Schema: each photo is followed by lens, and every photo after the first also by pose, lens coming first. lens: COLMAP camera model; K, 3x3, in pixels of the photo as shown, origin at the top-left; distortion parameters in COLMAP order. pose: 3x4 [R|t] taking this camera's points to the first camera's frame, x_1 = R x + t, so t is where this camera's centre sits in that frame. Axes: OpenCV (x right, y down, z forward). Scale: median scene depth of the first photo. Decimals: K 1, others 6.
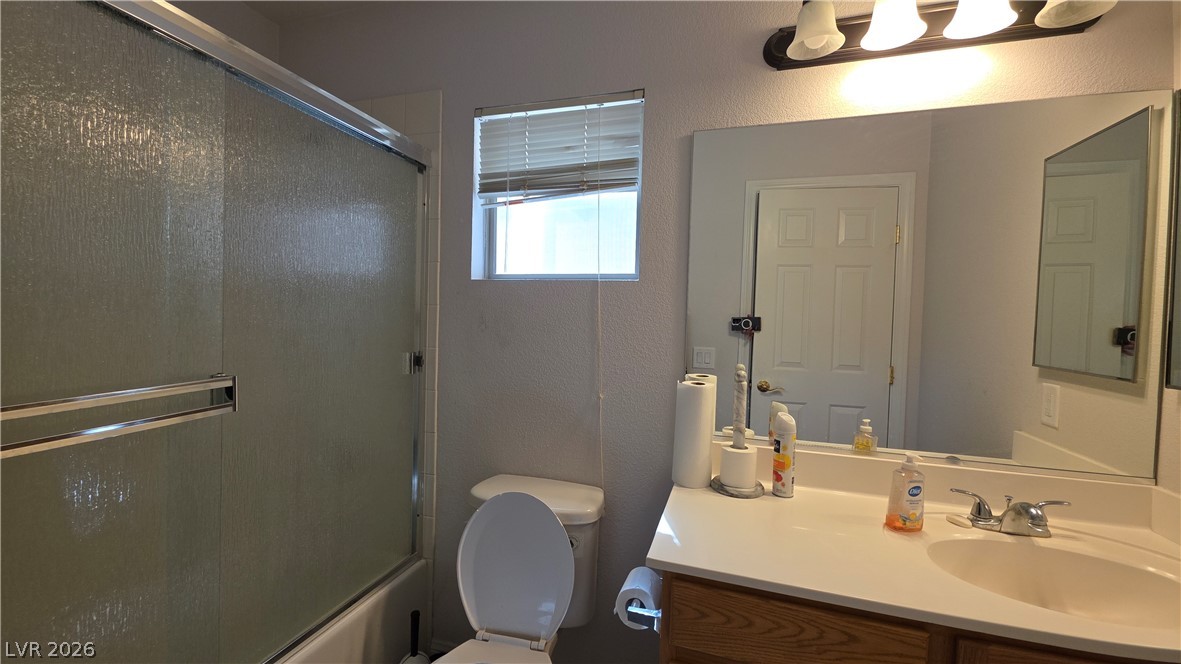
lens RADIAL K [[470.2, 0, 583.7], [0, 470.2, 328.2], [0, 0, 1]] dist [0.013176, -0.007897]
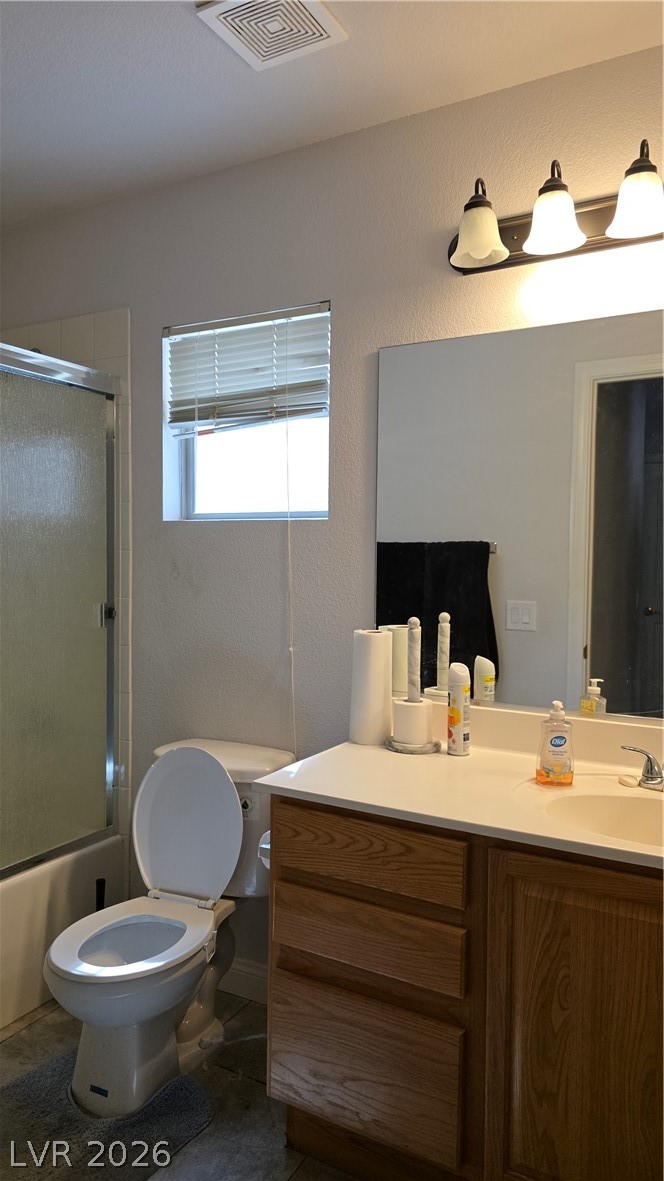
lens RADIAL K [[808.6, 0, 332.0], [0, 808.6, 590.5], [0, 0, 1]] dist [0.067648, -0.000543]
pose [[0.977943, -0.008271, -0.208709, 0.430906], [0.010612, 0.999893, 0.010098, 0.017704], [0.208603, -0.012090, 0.977926, -0.479075]]
